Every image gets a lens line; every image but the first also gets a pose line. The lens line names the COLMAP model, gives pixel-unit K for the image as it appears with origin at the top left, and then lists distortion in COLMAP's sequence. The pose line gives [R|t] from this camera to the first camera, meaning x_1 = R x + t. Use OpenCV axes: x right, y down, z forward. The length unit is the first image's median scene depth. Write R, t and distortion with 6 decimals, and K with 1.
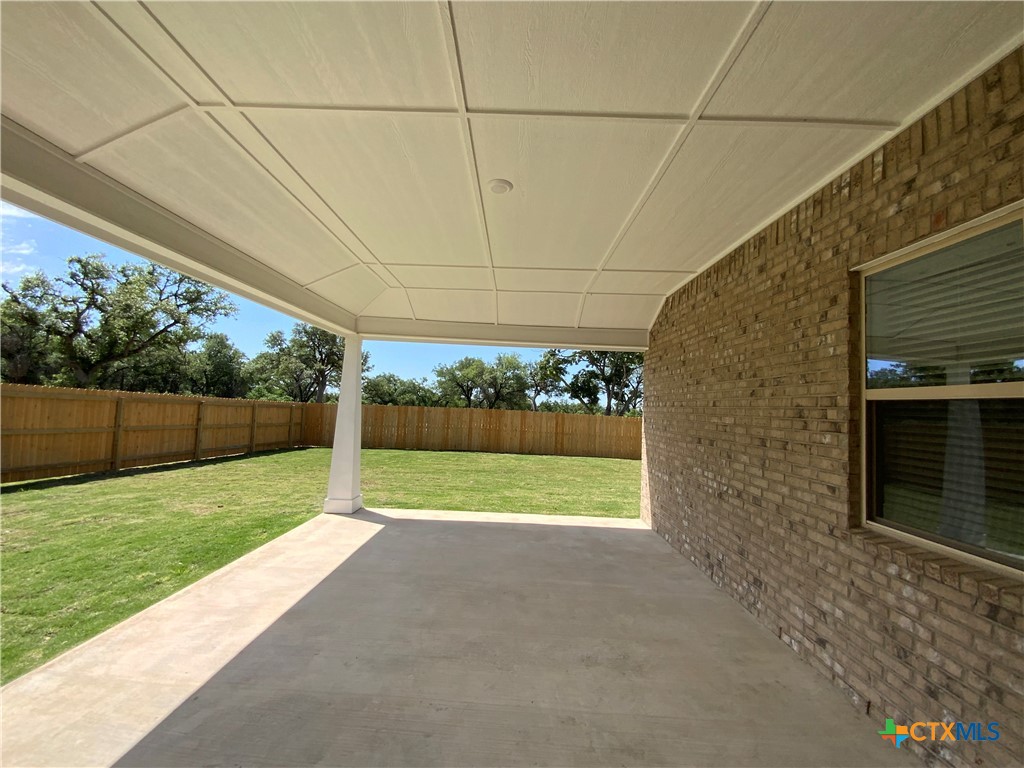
lens RADIAL K [[413.9, 0, 518.3], [0, 413.9, 387.4], [0, 0, 1]] dist [0.009919, -0.011411]
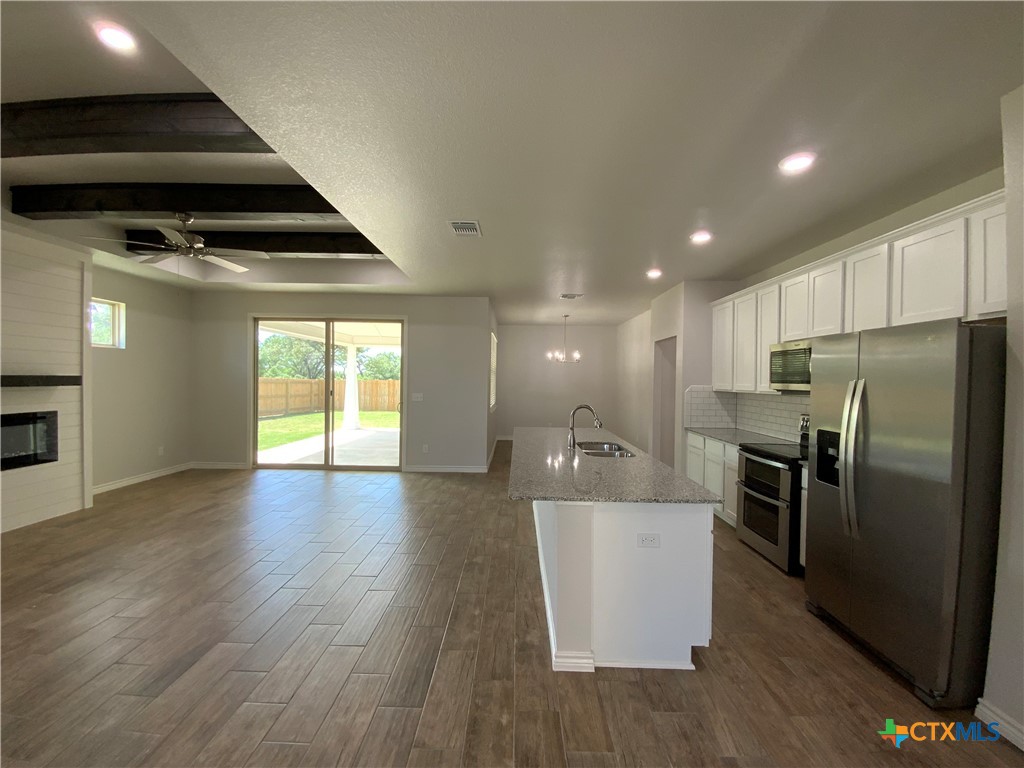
lens RADIAL K [[413.9, 0, 511.8], [0, 413.9, 384.3], [0, 0, 1]] dist [0.009919, -0.011411]
pose [[0.999361, -0.028714, -0.021268, 0.107844], [0.029932, 0.997788, 0.059350, -0.007701], [0.019517, -0.059948, 0.998011, -0.257480]]
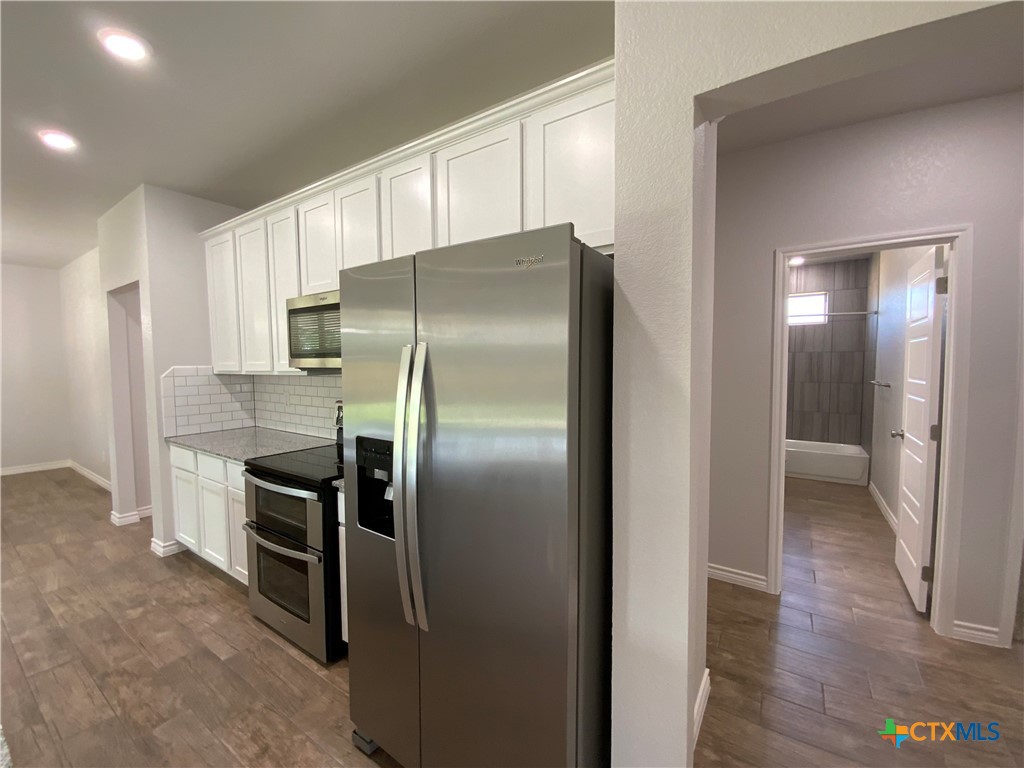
lens RADIAL K [[413.9, 0, 515.5], [0, 413.9, 384.3], [0, 0, 1]] dist [0.009919, -0.011411]
pose [[0.552747, -0.090840, 0.828383, 0.146333], [-0.008562, 0.993370, 0.114645, -0.001953], [-0.833305, -0.070462, 0.548305, -0.203520]]
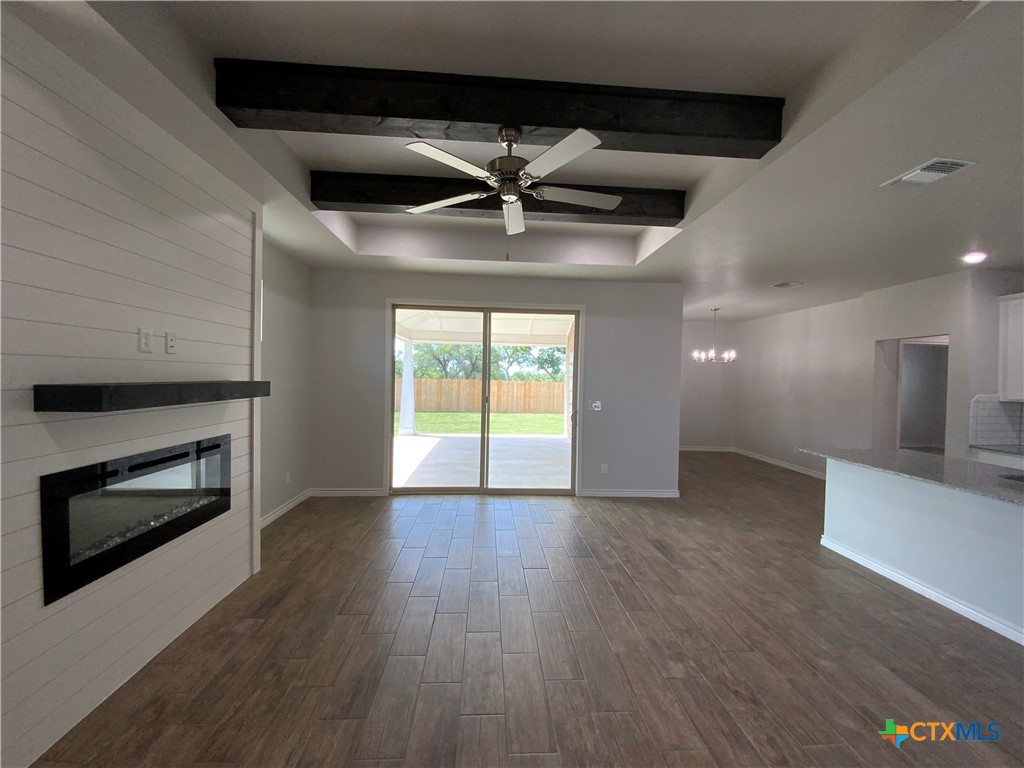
lens RADIAL K [[413.9, 0, 512.6], [0, 413.9, 386.0], [0, 0, 1]] dist [0.009919, -0.011411]
pose [[0.998485, -0.023561, 0.049718, -0.007574], [0.020045, 0.997341, 0.070069, -0.011661], [-0.051237, -0.068966, 0.996302, -0.209705]]
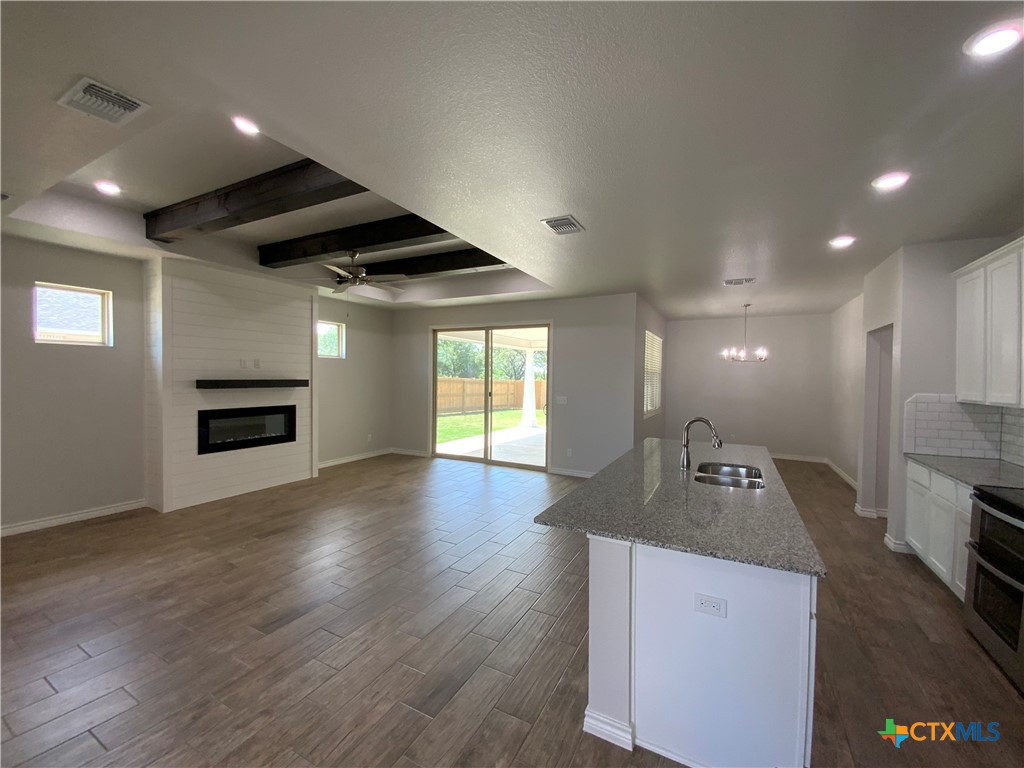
lens RADIAL K [[413.9, 0, 513.6], [0, 413.9, 383.9], [0, 0, 1]] dist [0.009919, -0.011411]
pose [[0.882225, -0.023022, -0.470264, 0.136762], [0.047389, 0.998074, 0.040040, -0.007953], [0.468436, -0.057610, 0.881617, -0.242773]]
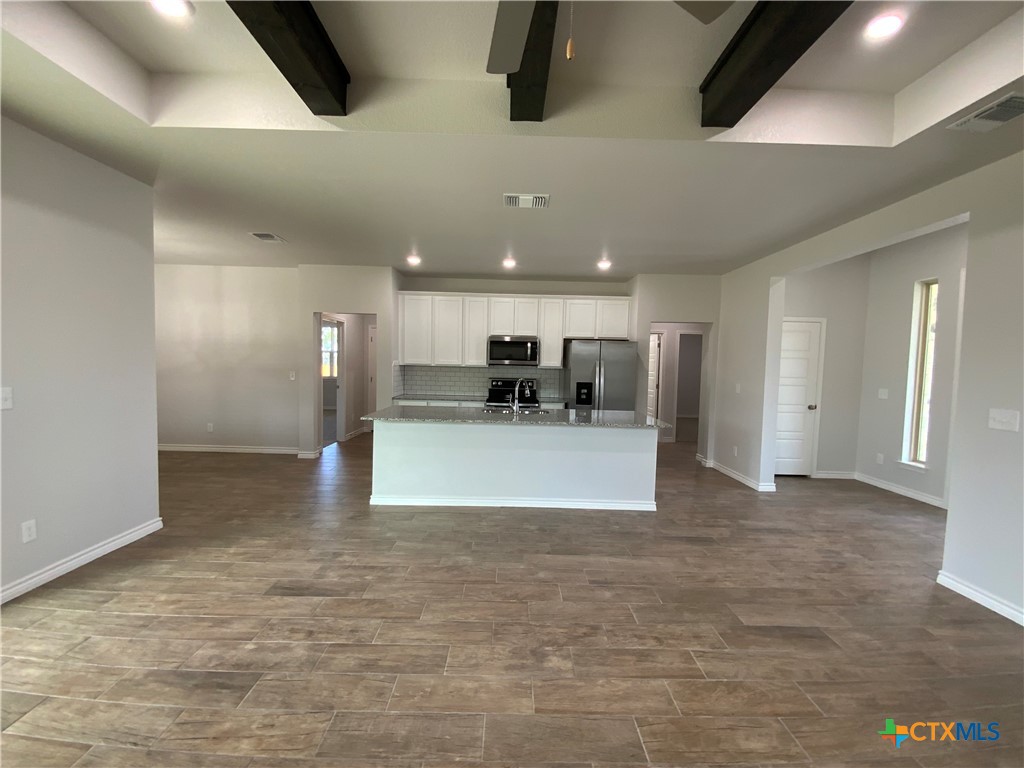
lens RADIAL K [[413.9, 0, 513.8], [0, 413.9, 386.5], [0, 0, 1]] dist [0.009919, -0.011411]
pose [[0.002374, -0.098068, 0.995177, -0.043302], [-0.071198, 0.992638, 0.097988, -0.005747], [-0.997459, -0.071088, -0.004626, -0.118832]]
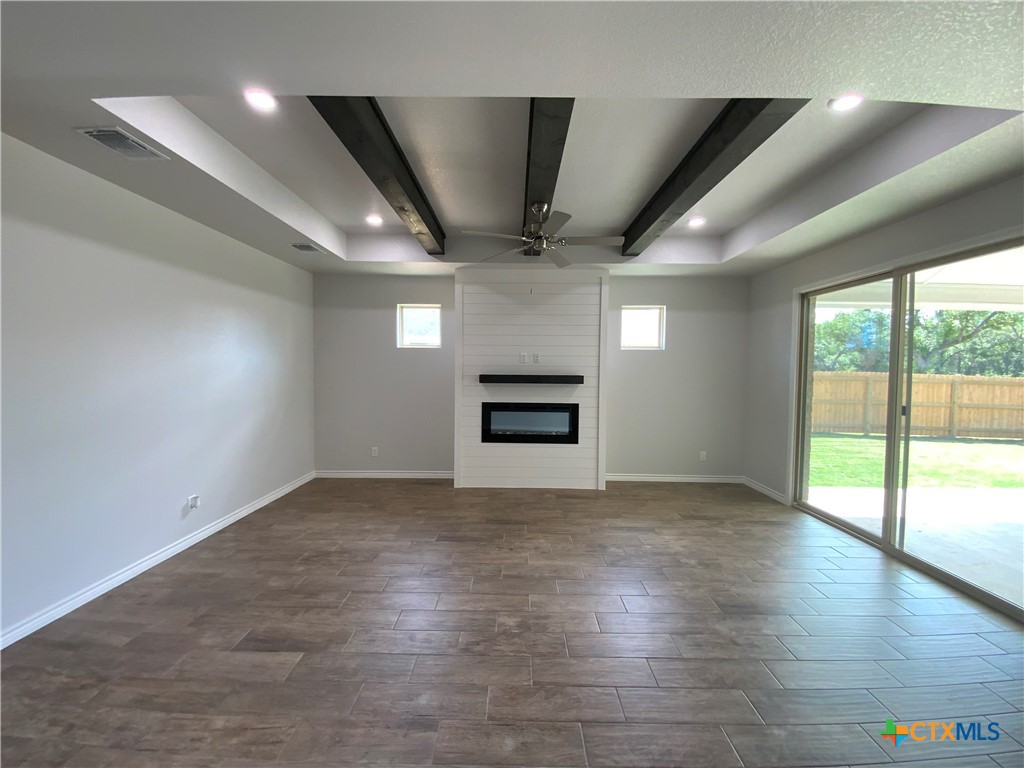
lens RADIAL K [[413.9, 0, 513.4], [0, 413.9, 382.2], [0, 0, 1]] dist [0.009919, -0.011411]
pose [[-0.019723, -0.008463, -0.999770, 0.127185], [0.035839, 0.999316, -0.009166, -0.002804], [0.999163, -0.036012, -0.019406, -0.126175]]
